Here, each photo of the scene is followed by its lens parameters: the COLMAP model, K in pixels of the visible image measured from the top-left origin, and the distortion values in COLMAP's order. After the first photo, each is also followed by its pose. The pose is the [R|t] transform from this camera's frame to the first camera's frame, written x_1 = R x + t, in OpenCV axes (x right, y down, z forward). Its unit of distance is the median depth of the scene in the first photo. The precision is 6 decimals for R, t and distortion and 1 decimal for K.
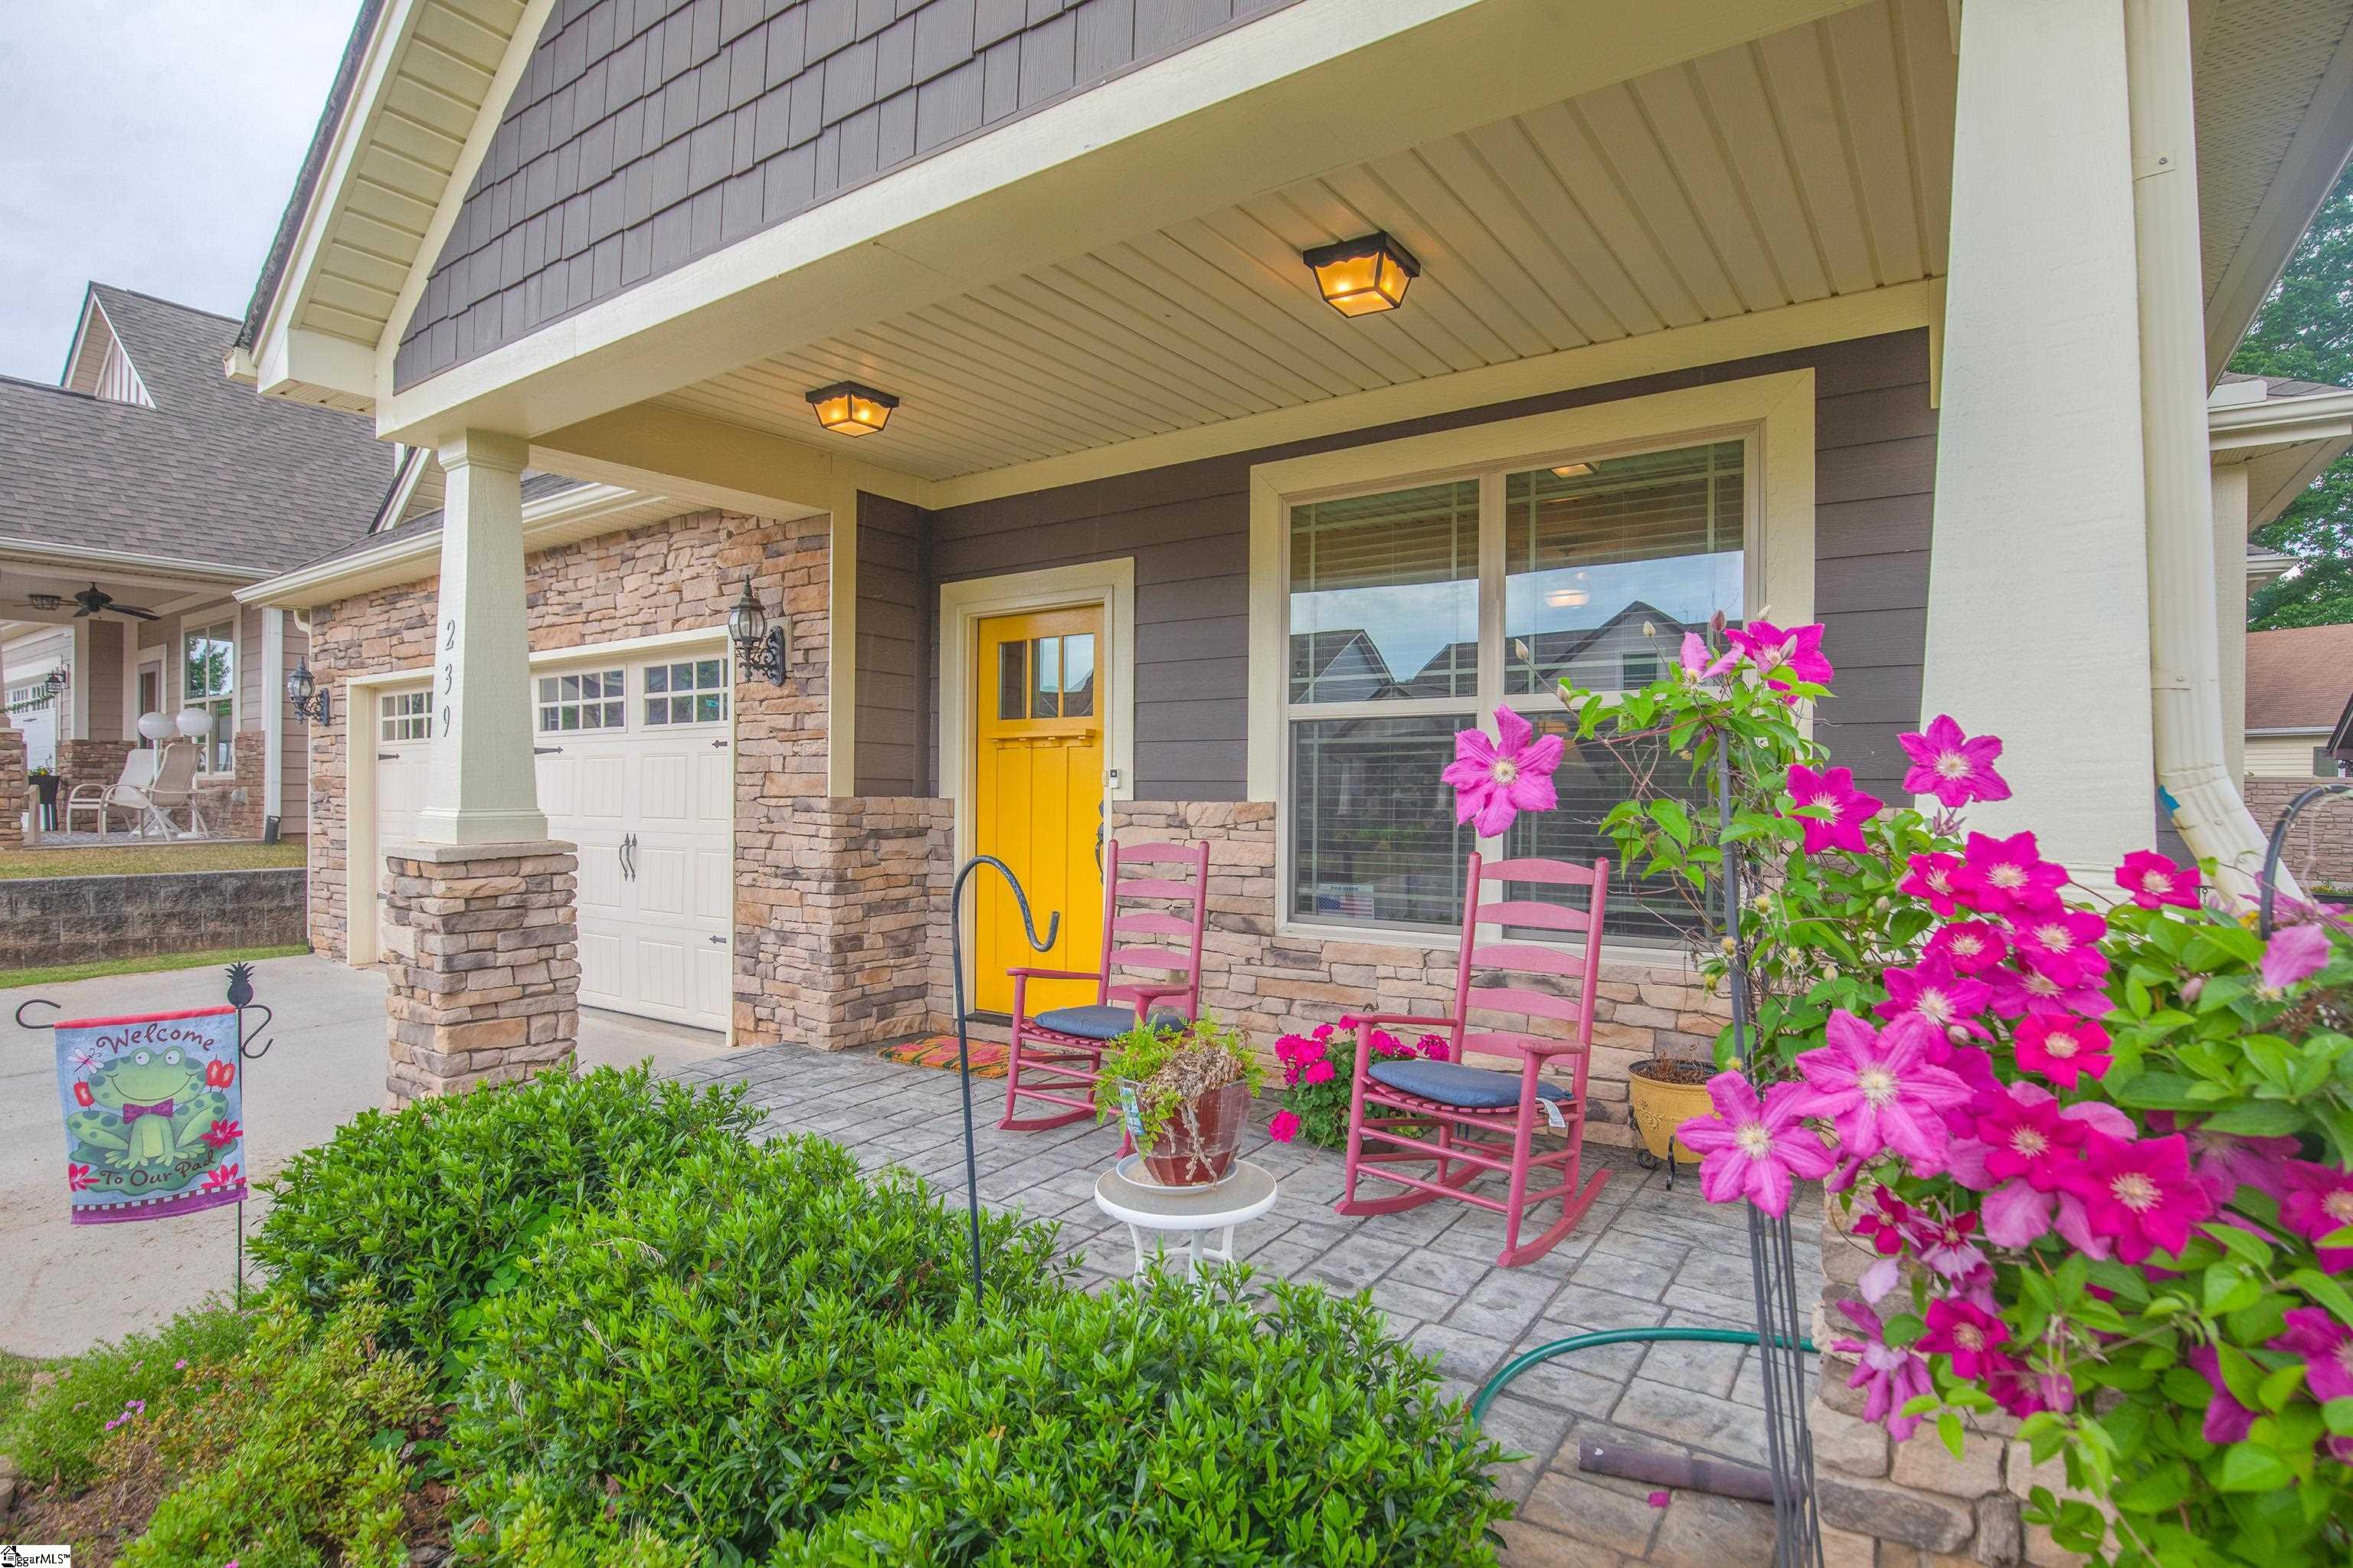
lens RADIAL K [[1182.1, 0, 1180.8], [0, 1182.1, 812.3], [0, 0, 1]] dist [-0.036937, -0.001292]
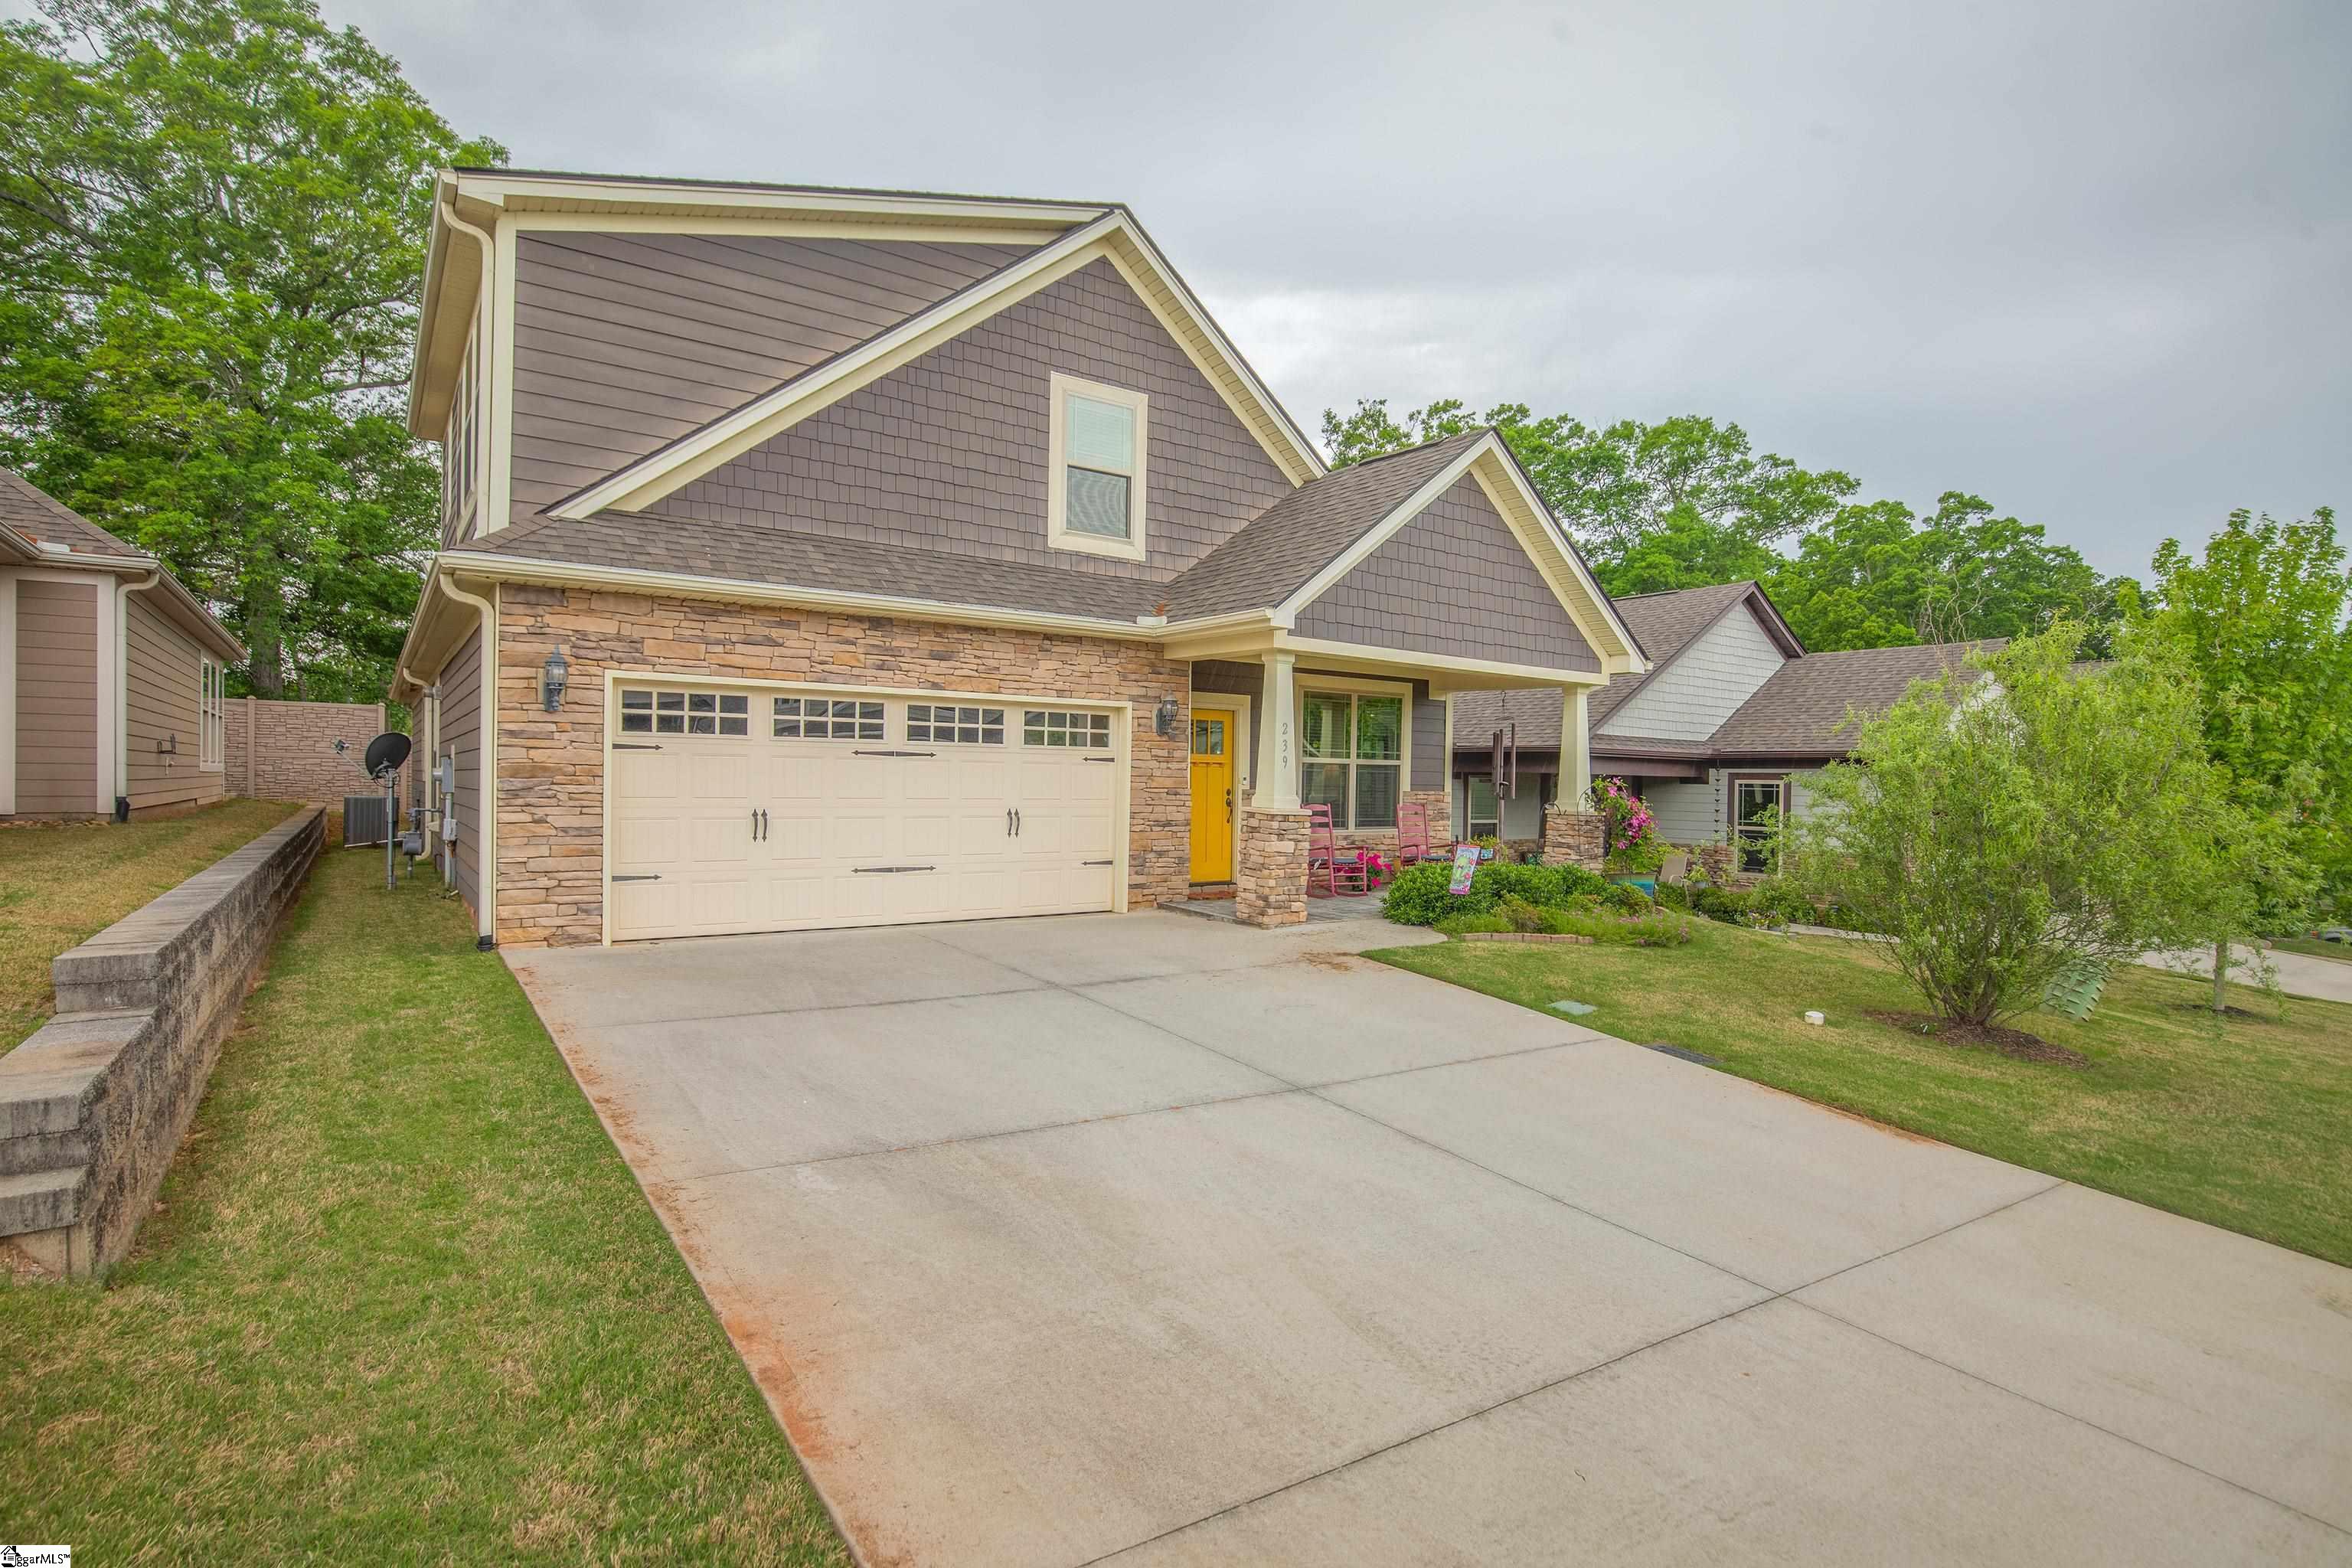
lens RADIAL K [[1156.2, 0, 1185.0], [0, 1156.2, 815.8], [0, 0, 1]] dist [-0.039348, 0.009372]
pose [[0.330887, -0.028424, 0.943242, -2.484923], [-0.001280, 0.999532, 0.030569, -0.028936], [-0.943669, -0.011322, 0.330696, 0.285435]]
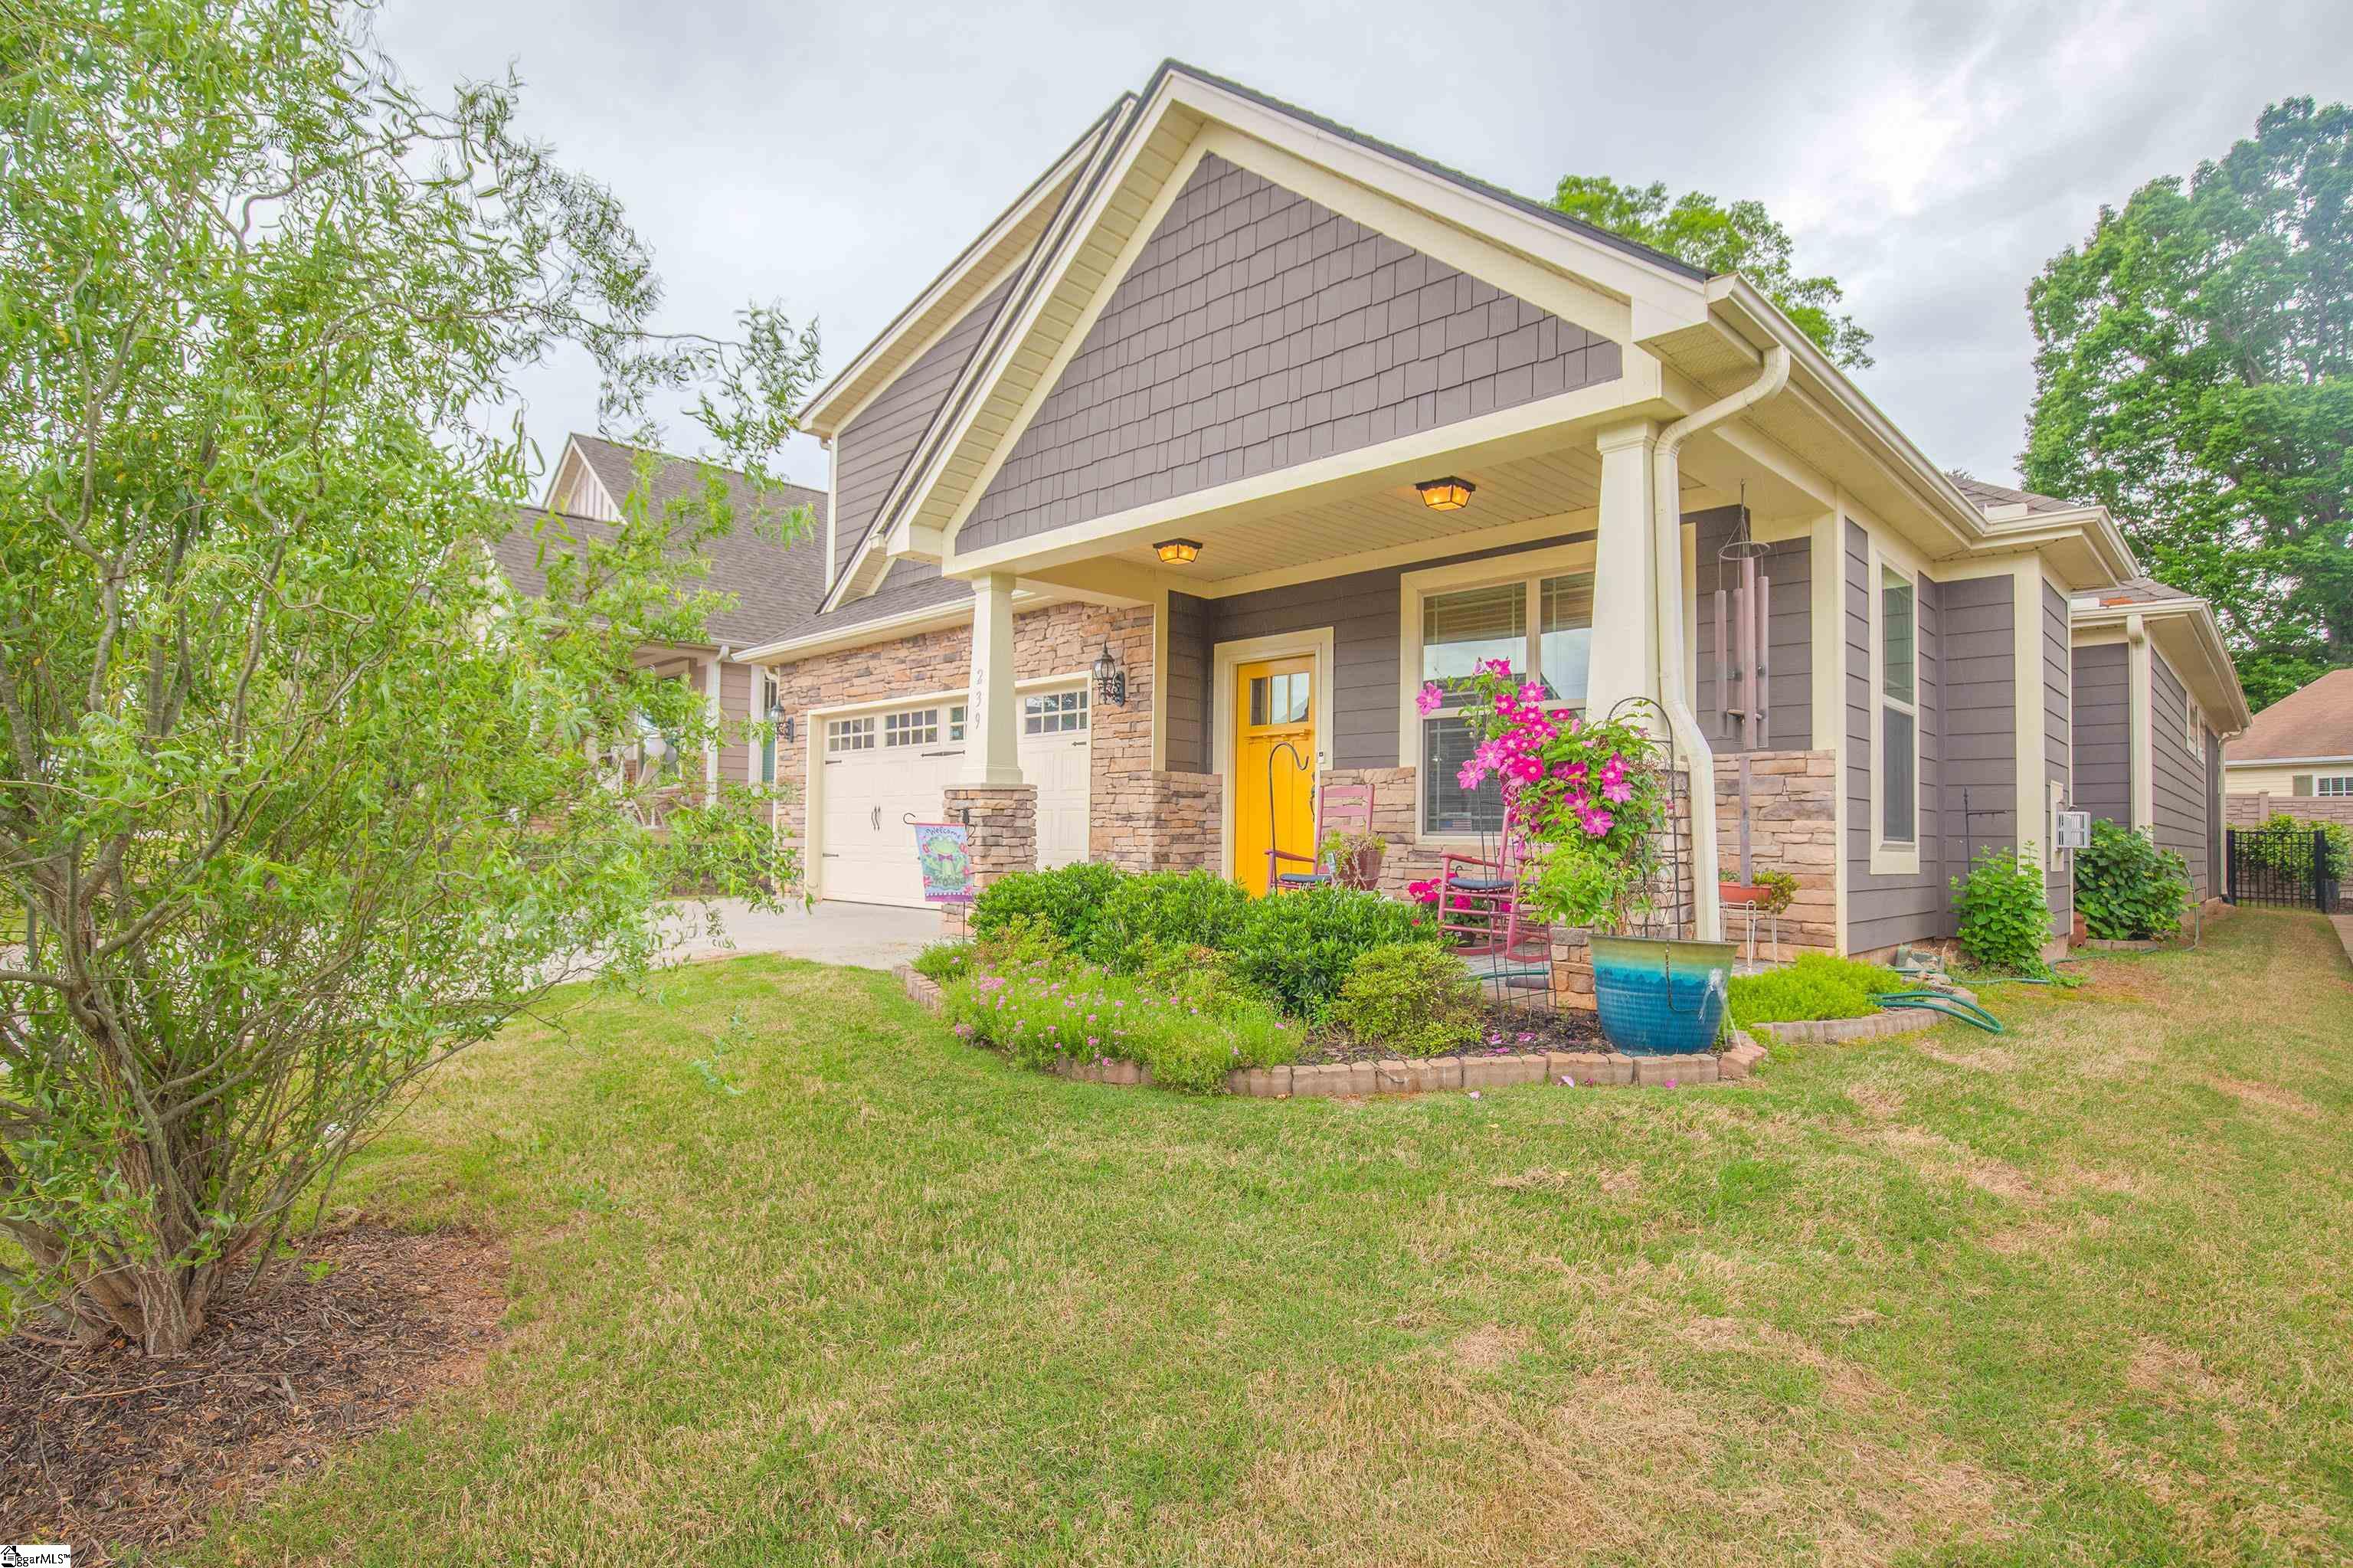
lens RADIAL K [[1182.1, 0, 1180.8], [0, 1182.1, 812.3], [0, 0, 1]] dist [-0.036937, -0.001292]
pose [[0.985923, 0.001822, -0.167191, 0.027976], [-0.008291, 0.999243, -0.038002, 0.116088], [0.166995, 0.038853, 0.985192, -0.695178]]
